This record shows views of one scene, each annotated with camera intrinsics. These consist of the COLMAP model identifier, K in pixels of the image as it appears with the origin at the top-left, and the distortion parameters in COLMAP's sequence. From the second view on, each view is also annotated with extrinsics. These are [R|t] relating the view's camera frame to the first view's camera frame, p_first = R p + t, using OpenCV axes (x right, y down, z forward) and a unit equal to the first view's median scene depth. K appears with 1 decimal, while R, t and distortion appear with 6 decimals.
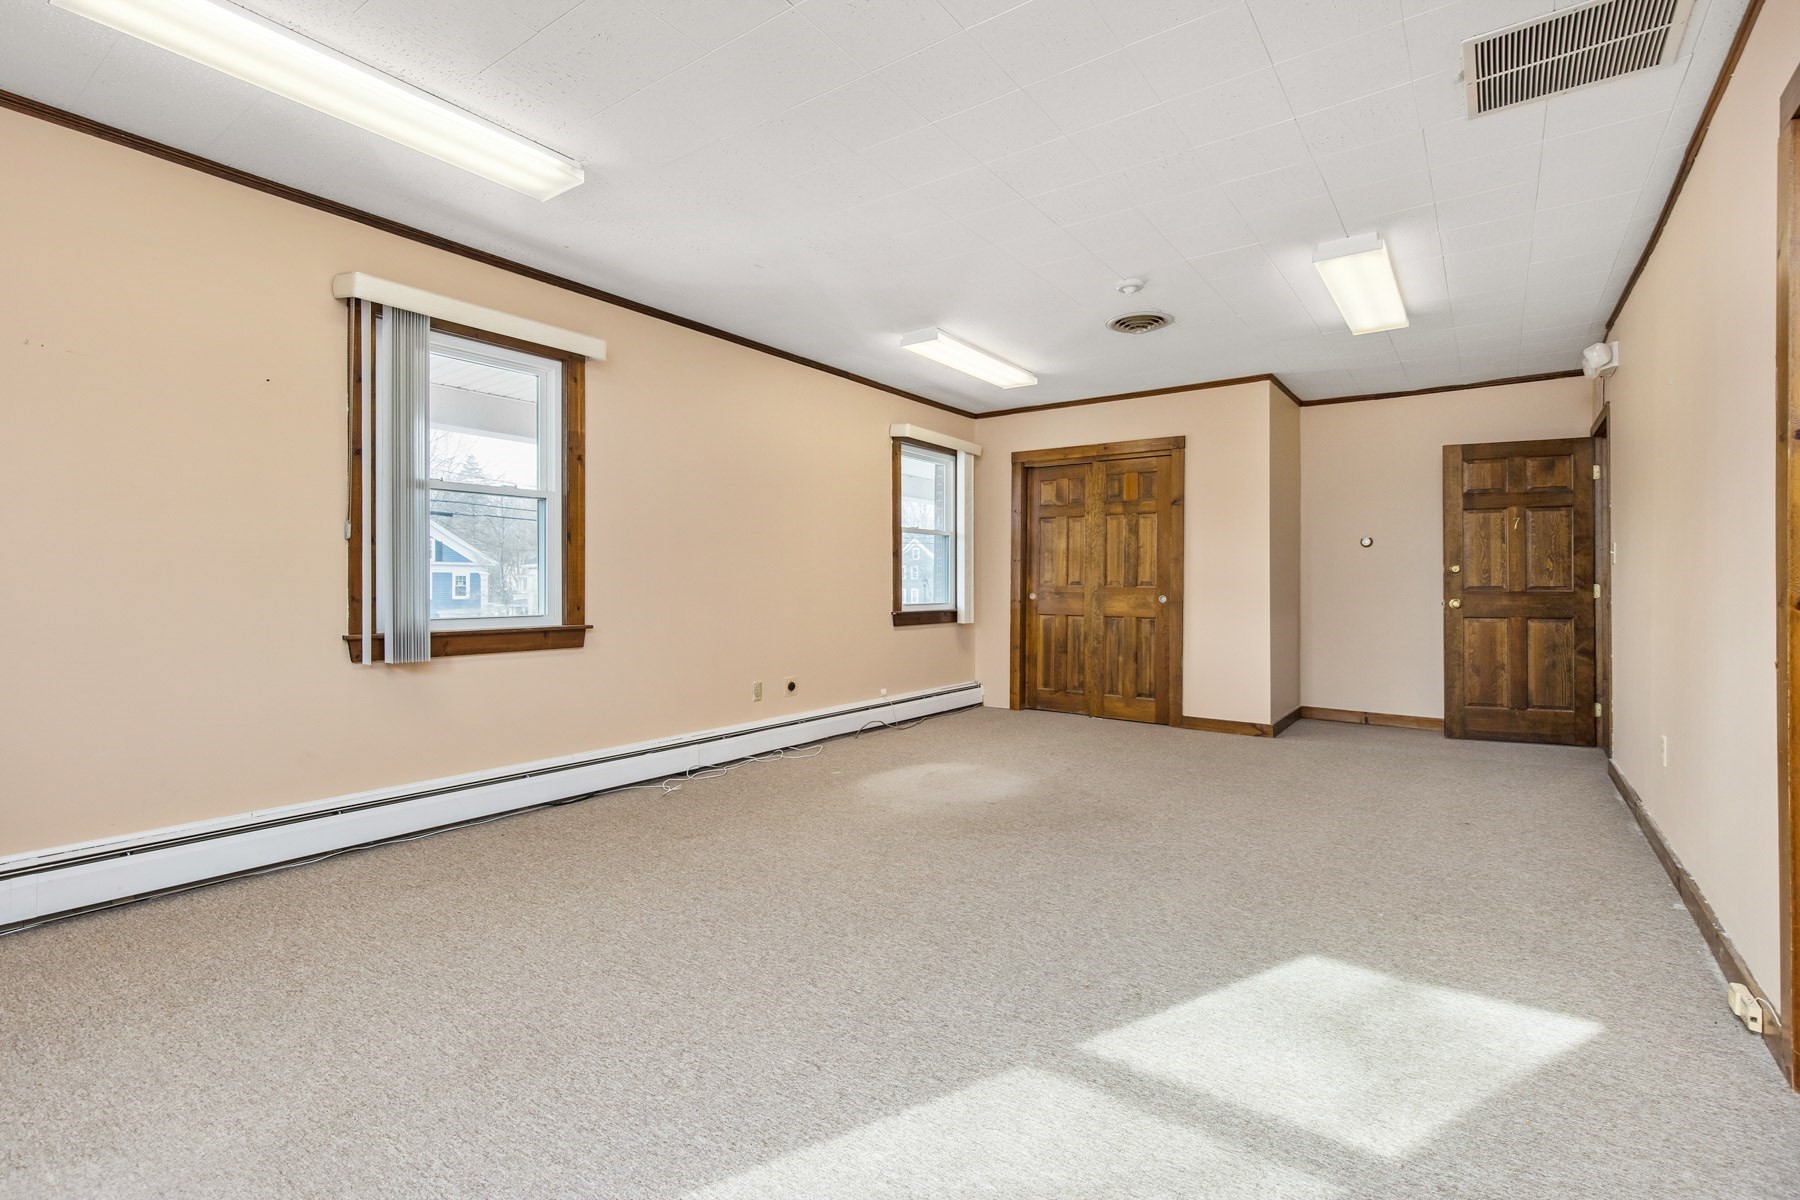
lens RADIAL K [[825.1, 0, 901.9], [0, 825.1, 579.1], [0, 0, 1]] dist [0.011678, -0.000072]
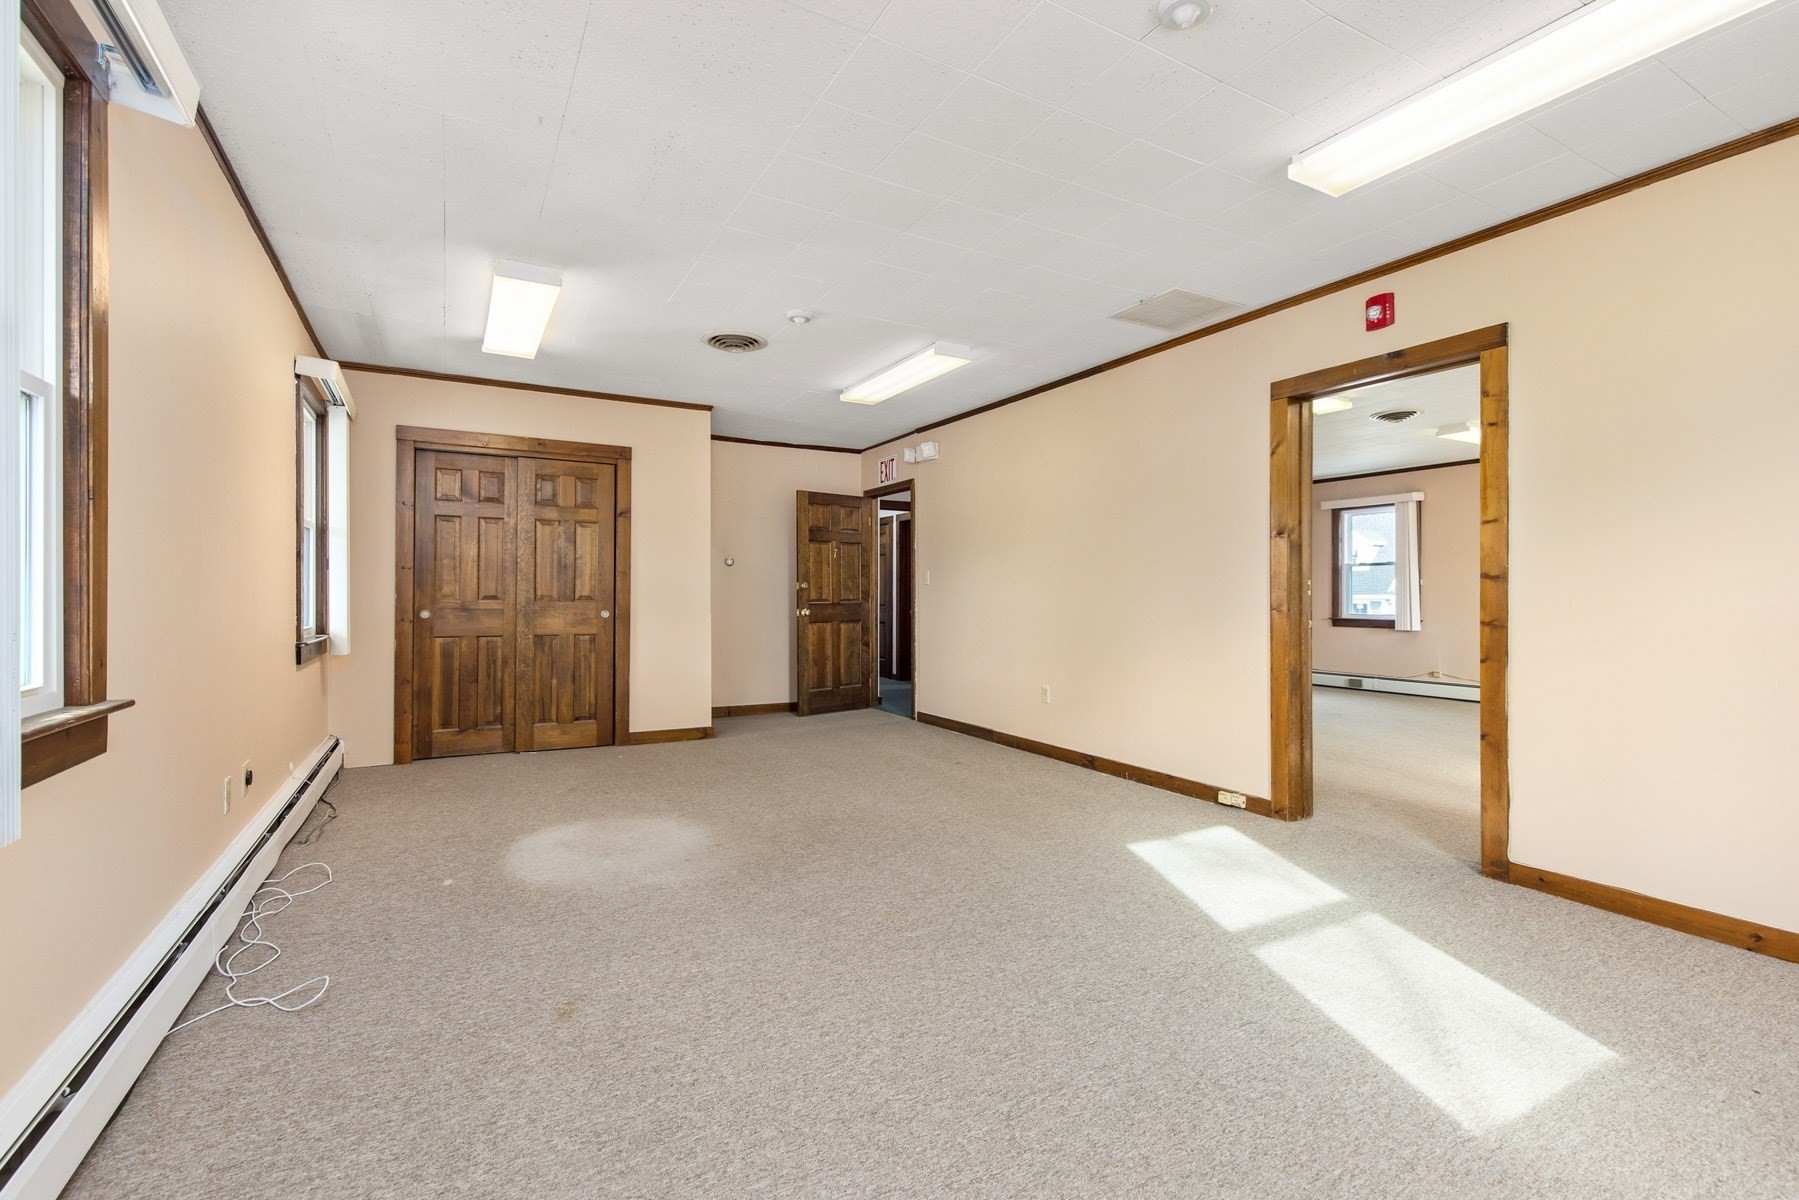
lens RADIAL K [[820.8, 0, 916.6], [0, 820.8, 586.3], [0, 0, 1]] dist [0.009546, -0.000193]
pose [[0.413877, 0.008664, 0.910292, -0.427469], [-0.005021, 0.999961, -0.007234, -0.002830], [-0.910319, -0.001576, 0.413904, 0.301951]]
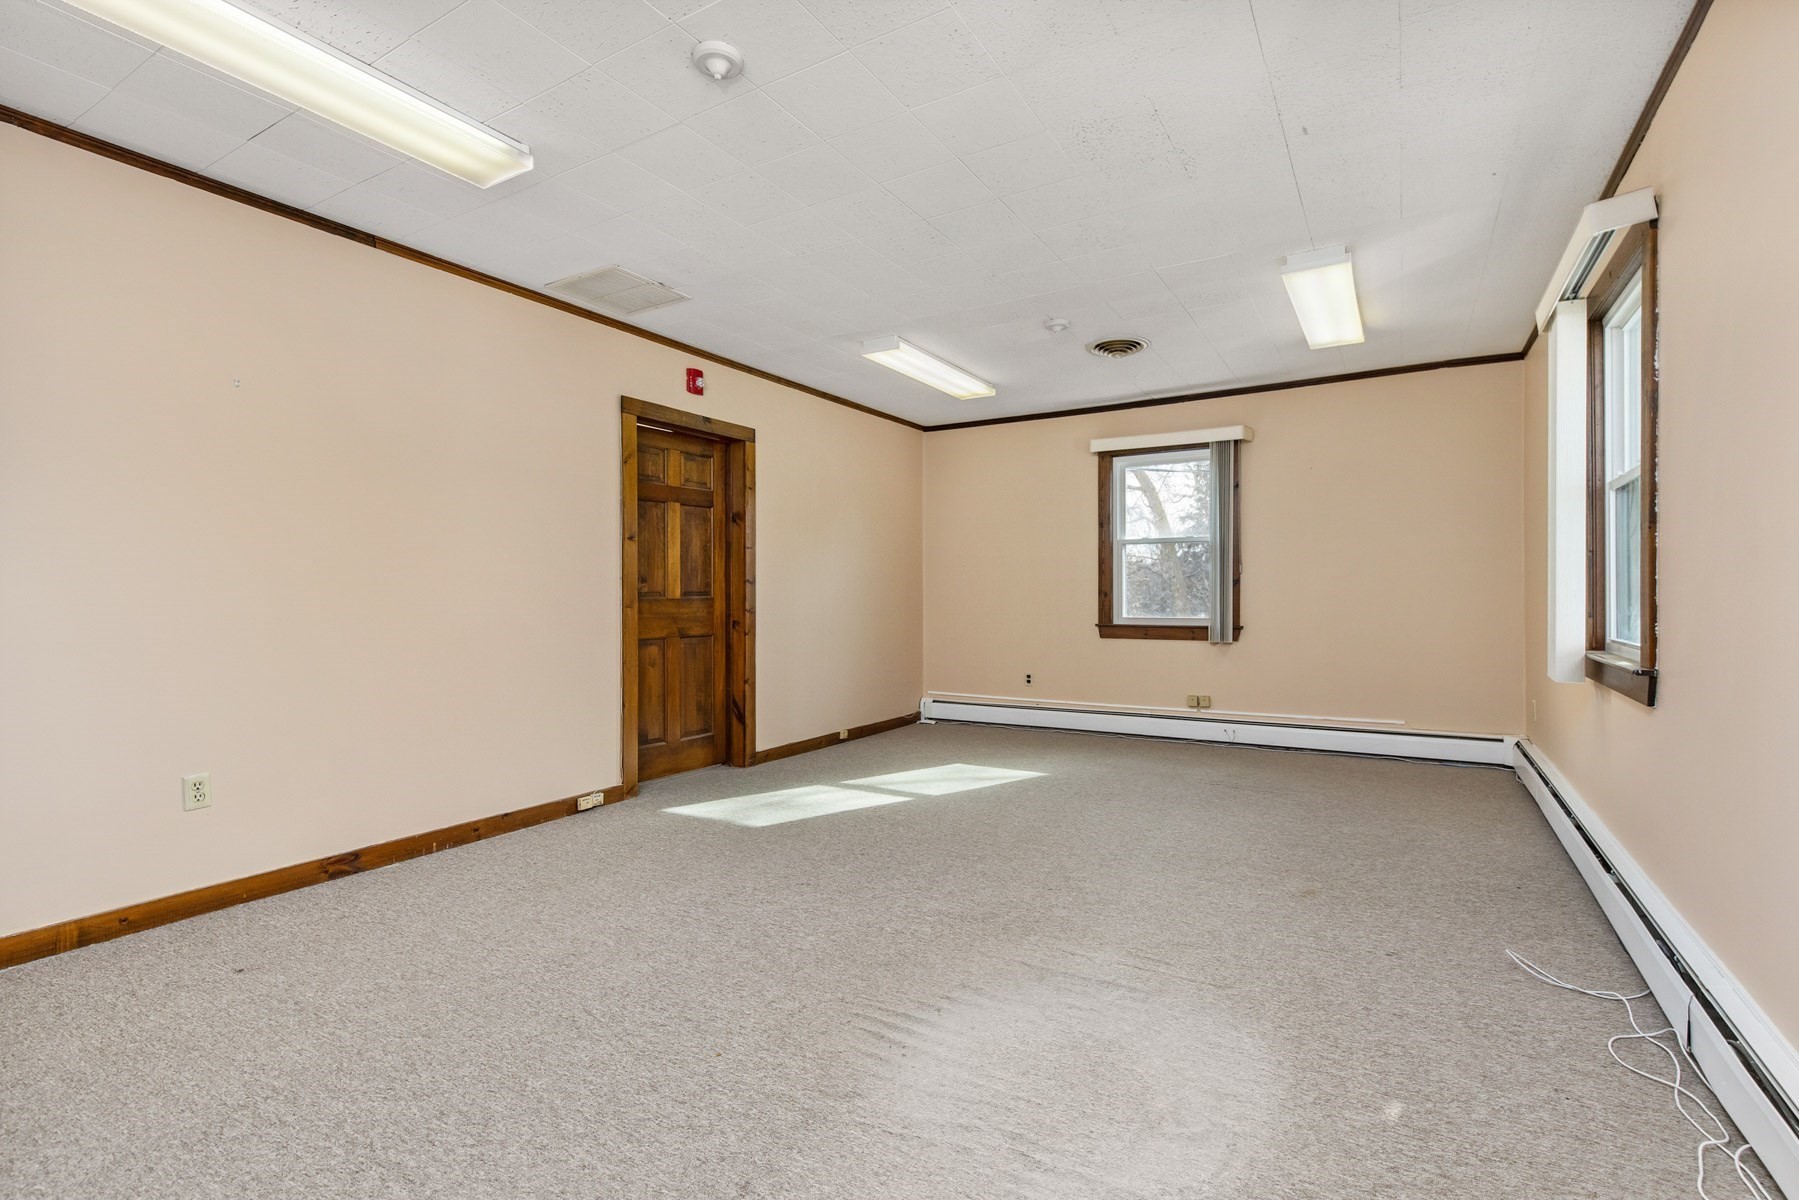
lens RADIAL K [[818.6, 0, 911.2], [0, 818.6, 602.1], [0, 0, 1]] dist [0.007937, -0.000500]
pose [[-0.996265, 0.001168, -0.086340, 0.135950], [0.000847, 0.999993, 0.003754, 0.002954], [0.086343, 0.003666, -0.996259, 1.084325]]
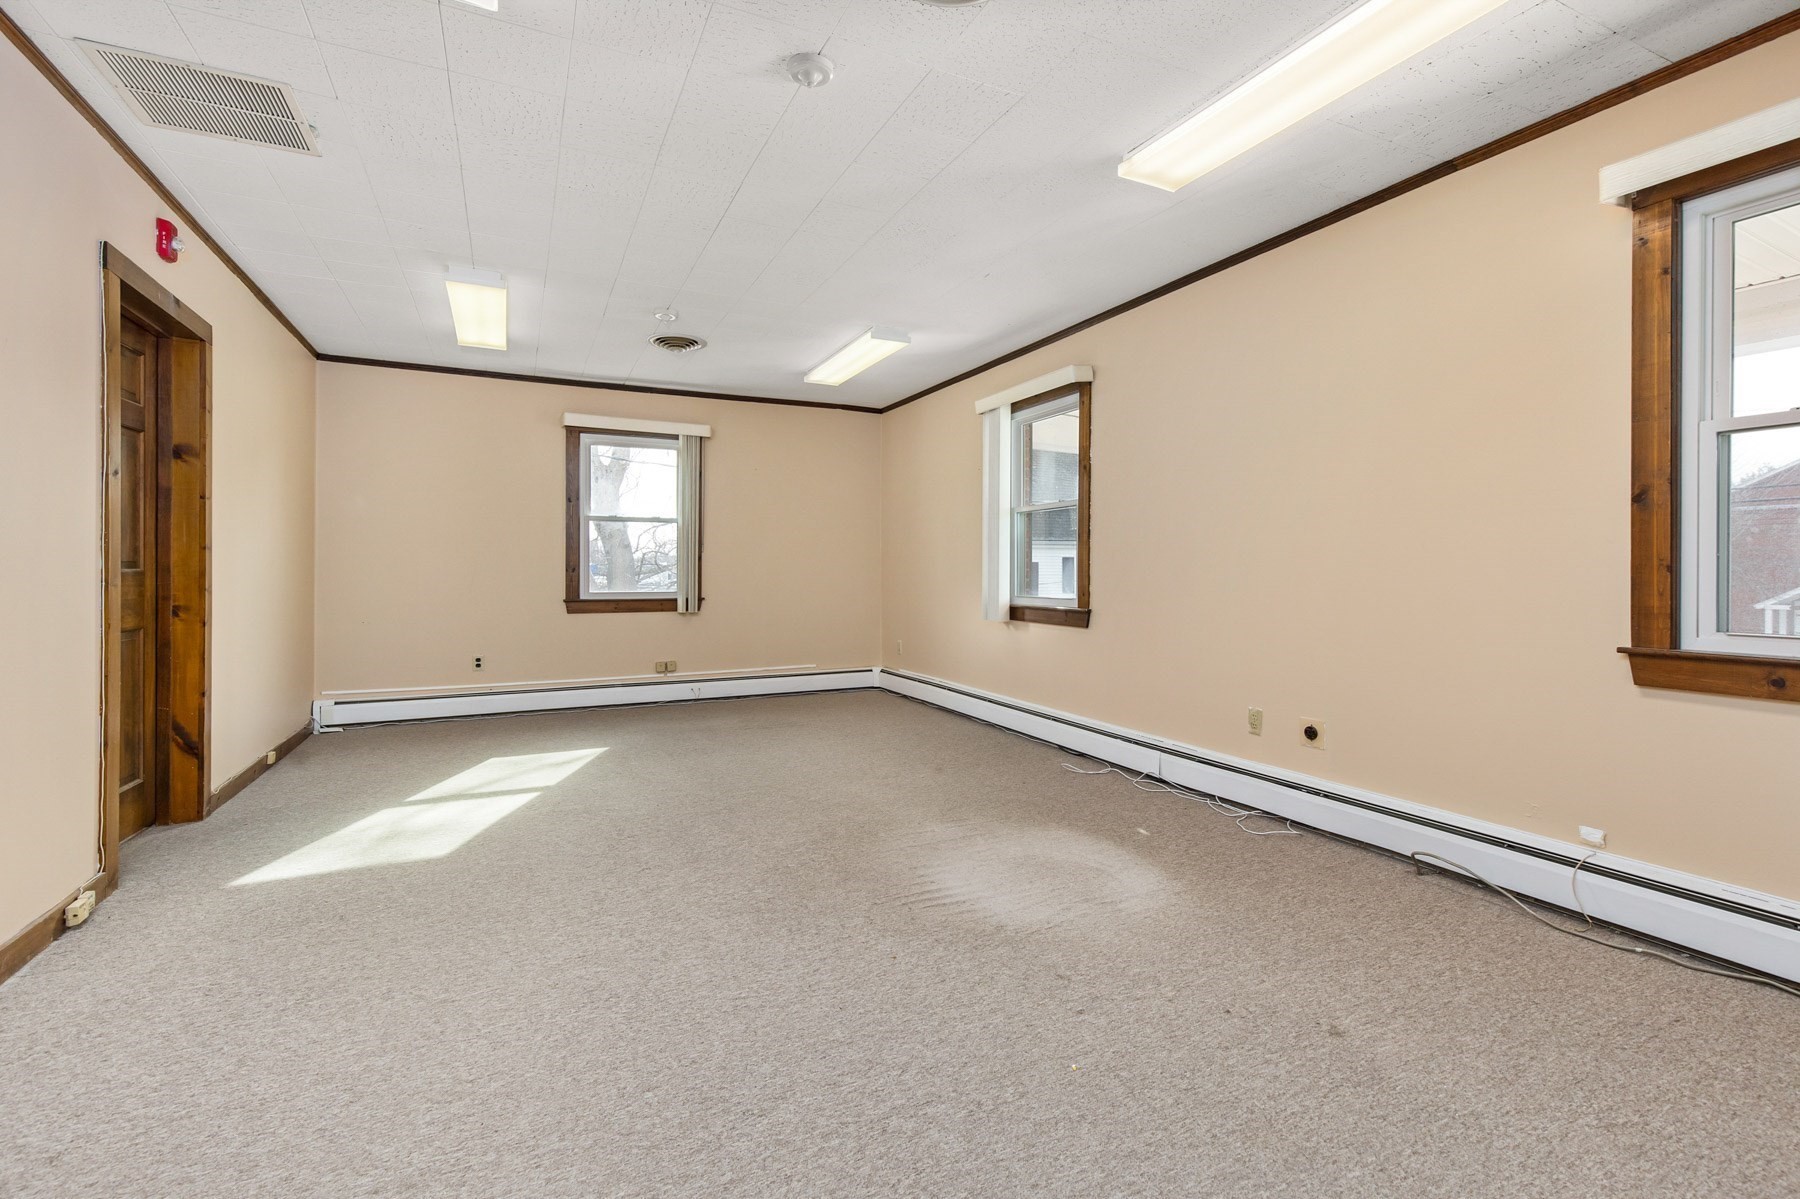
lens RADIAL K [[821.3, 0, 917.1], [0, 821.3, 585.8], [0, 0, 1]] dist [0.009546, -0.000193]
pose [[-0.472969, 0.012237, -0.880994, 0.526434], [0.002273, 0.999917, 0.012669, 0.005495], [0.881076, 0.003990, -0.472958, 0.940059]]
